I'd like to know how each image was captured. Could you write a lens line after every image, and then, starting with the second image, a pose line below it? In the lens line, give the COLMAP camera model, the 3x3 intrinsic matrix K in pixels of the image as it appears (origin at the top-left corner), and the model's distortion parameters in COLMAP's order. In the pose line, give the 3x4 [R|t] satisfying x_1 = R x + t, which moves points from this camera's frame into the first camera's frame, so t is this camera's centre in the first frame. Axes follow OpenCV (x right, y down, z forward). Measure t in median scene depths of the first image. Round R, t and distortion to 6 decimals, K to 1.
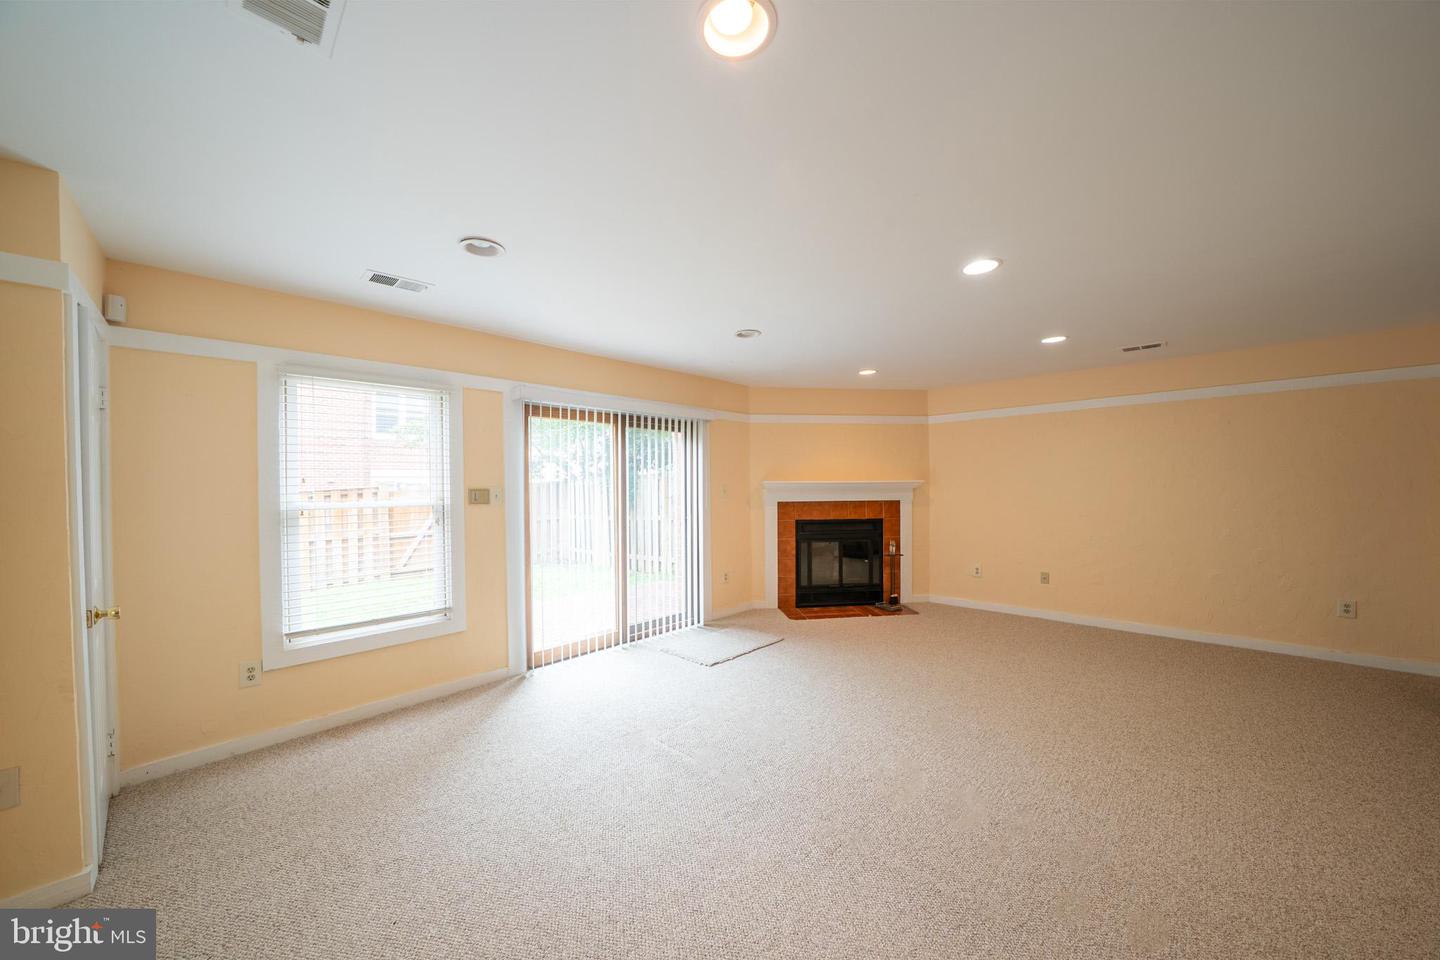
lens RADIAL K [[495.2, 0, 706.9], [0, 495.2, 488.6], [0, 0, 1]] dist [-0.017107, 0.000115]
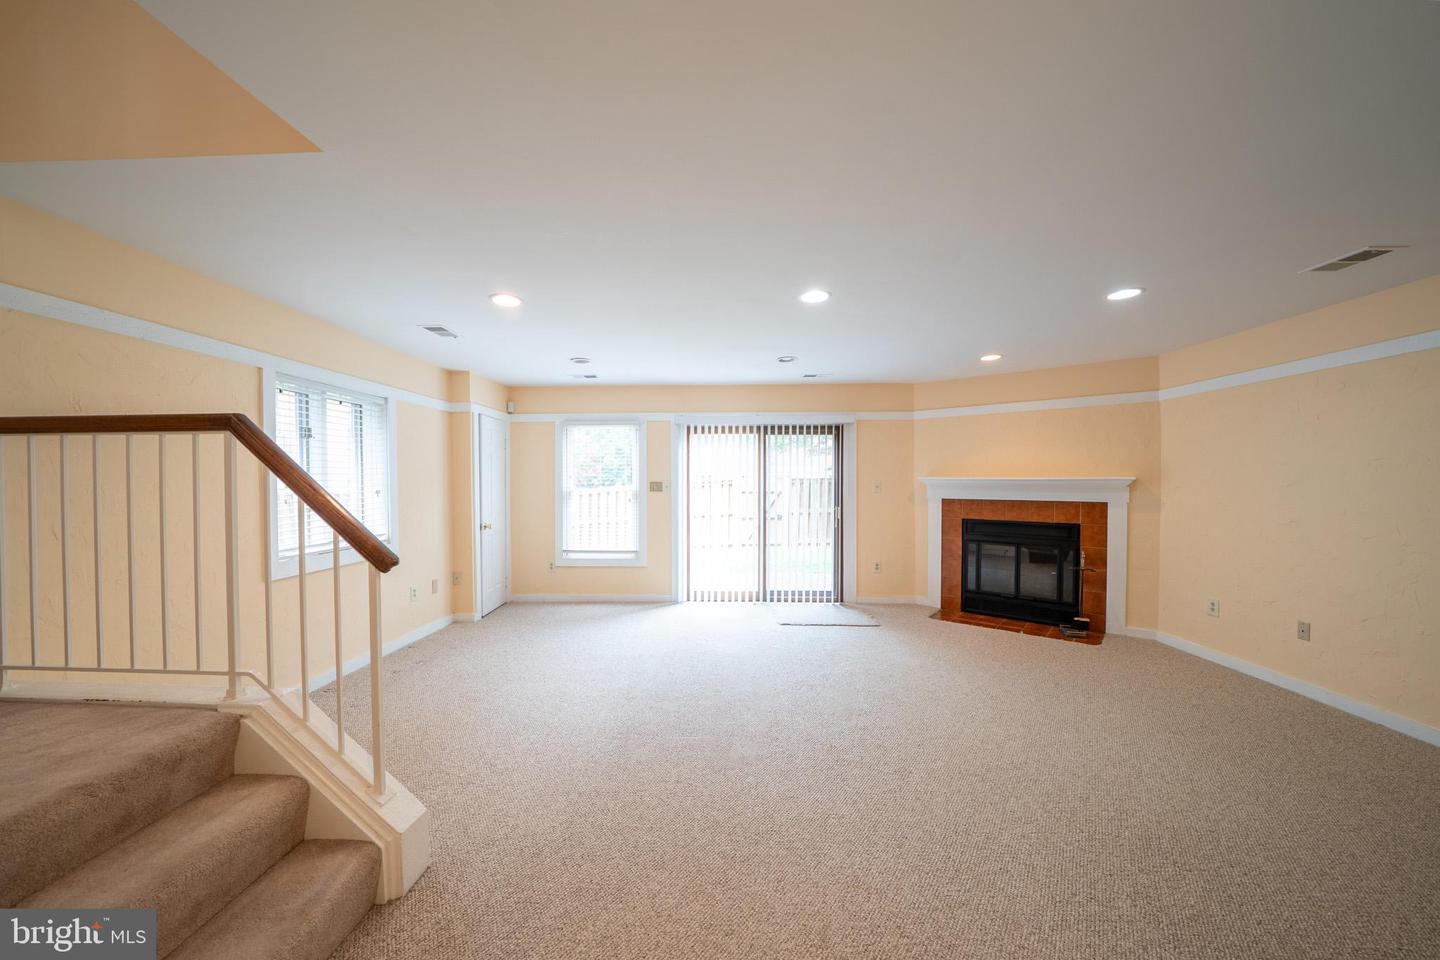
lens RADIAL K [[500.7, 0, 714.5], [0, 500.7, 489.1], [0, 0, 1]] dist [-0.024798, 0.000248]
pose [[0.679682, 0.020639, -0.733216, 0.555187], [-0.011387, 0.999781, 0.017586, -0.004130], [0.733418, -0.003603, 0.679768, 0.009295]]
